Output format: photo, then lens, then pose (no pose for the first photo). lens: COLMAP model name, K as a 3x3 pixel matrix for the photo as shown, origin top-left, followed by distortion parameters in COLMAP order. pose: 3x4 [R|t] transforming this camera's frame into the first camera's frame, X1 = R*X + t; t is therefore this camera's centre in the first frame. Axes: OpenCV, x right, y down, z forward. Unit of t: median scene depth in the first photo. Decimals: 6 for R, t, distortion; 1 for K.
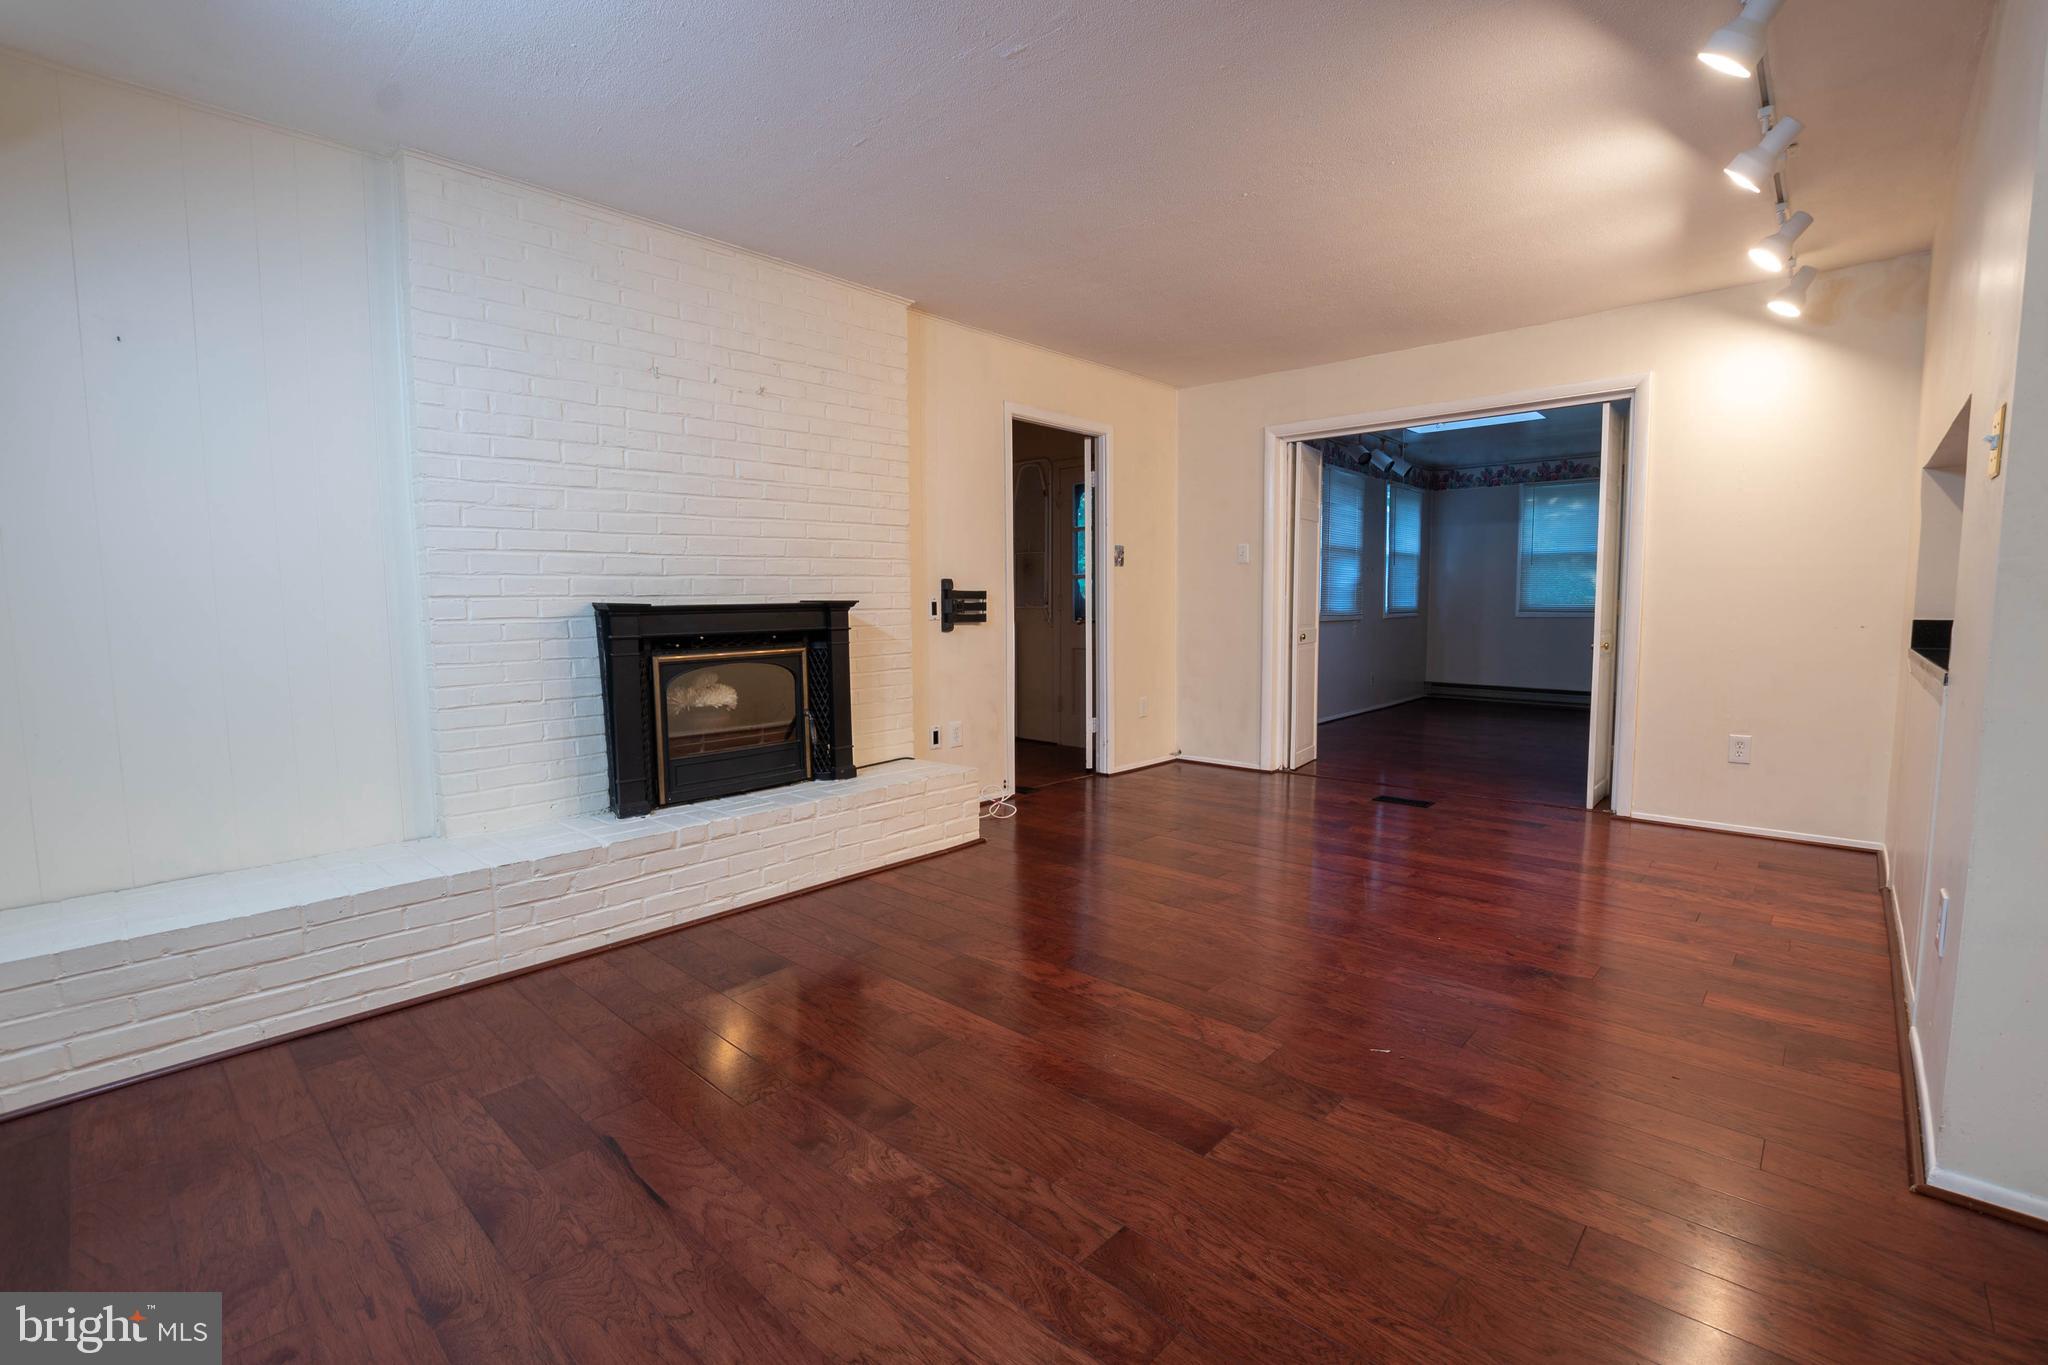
lens RADIAL K [[902.8, 0, 1021.6], [0, 902.8, 684.2], [0, 0, 1]] dist [-0.027847, 0.001230]
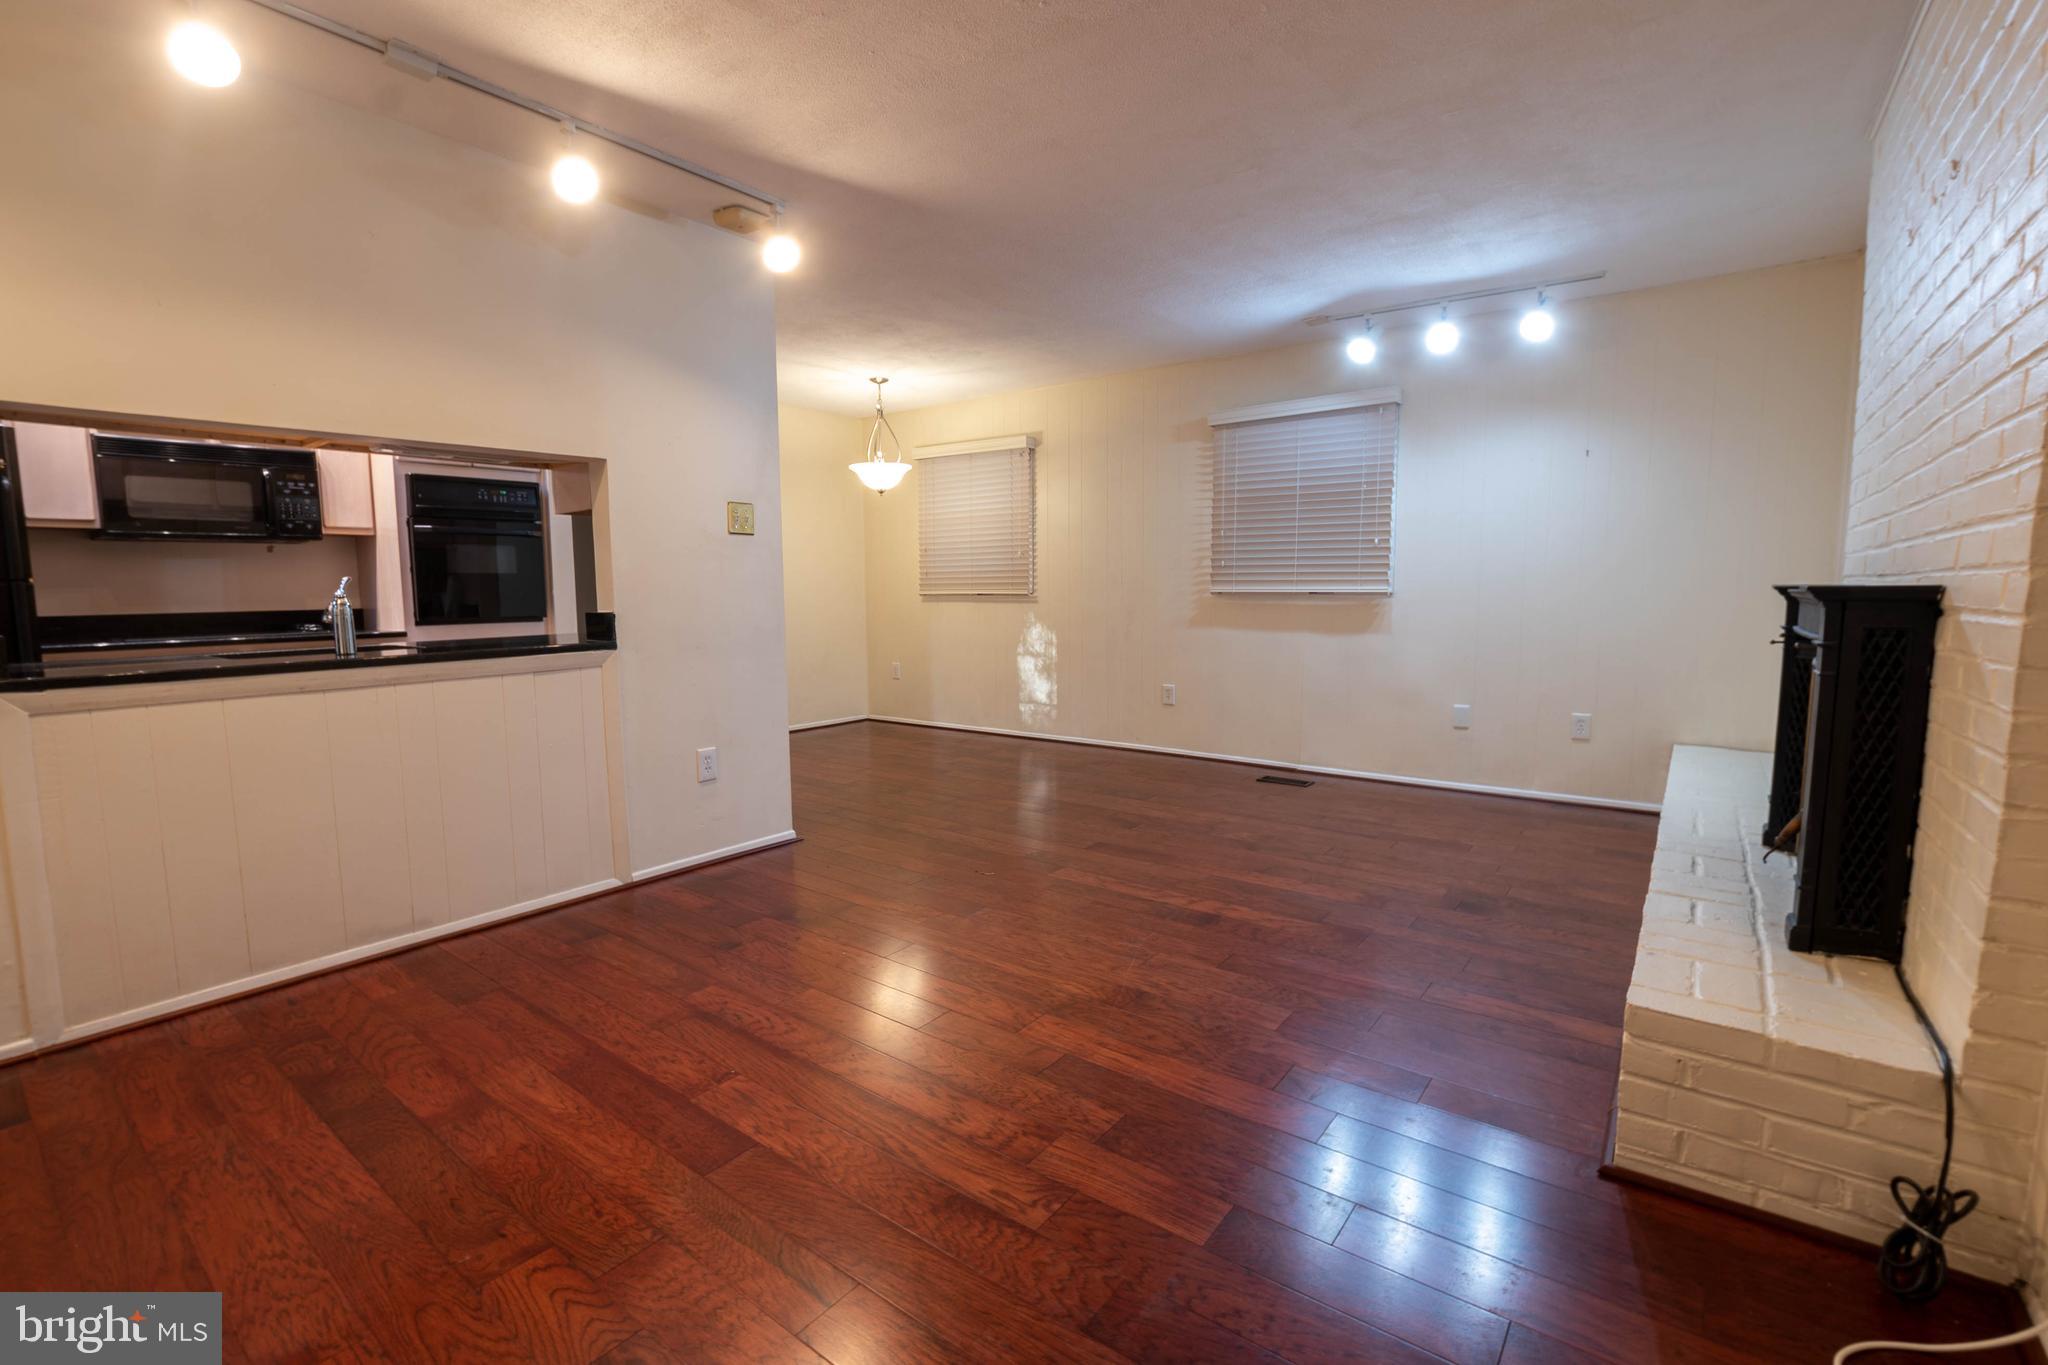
lens RADIAL K [[902.8, 0, 1024.7], [0, 902.8, 683.2], [0, 0, 1]] dist [-0.027847, 0.001230]
pose [[-0.994440, 0.027711, -0.101590, 0.226908], [0.006819, 0.979673, 0.200485, -0.111427], [0.105081, 0.198677, -0.974415, 1.162355]]
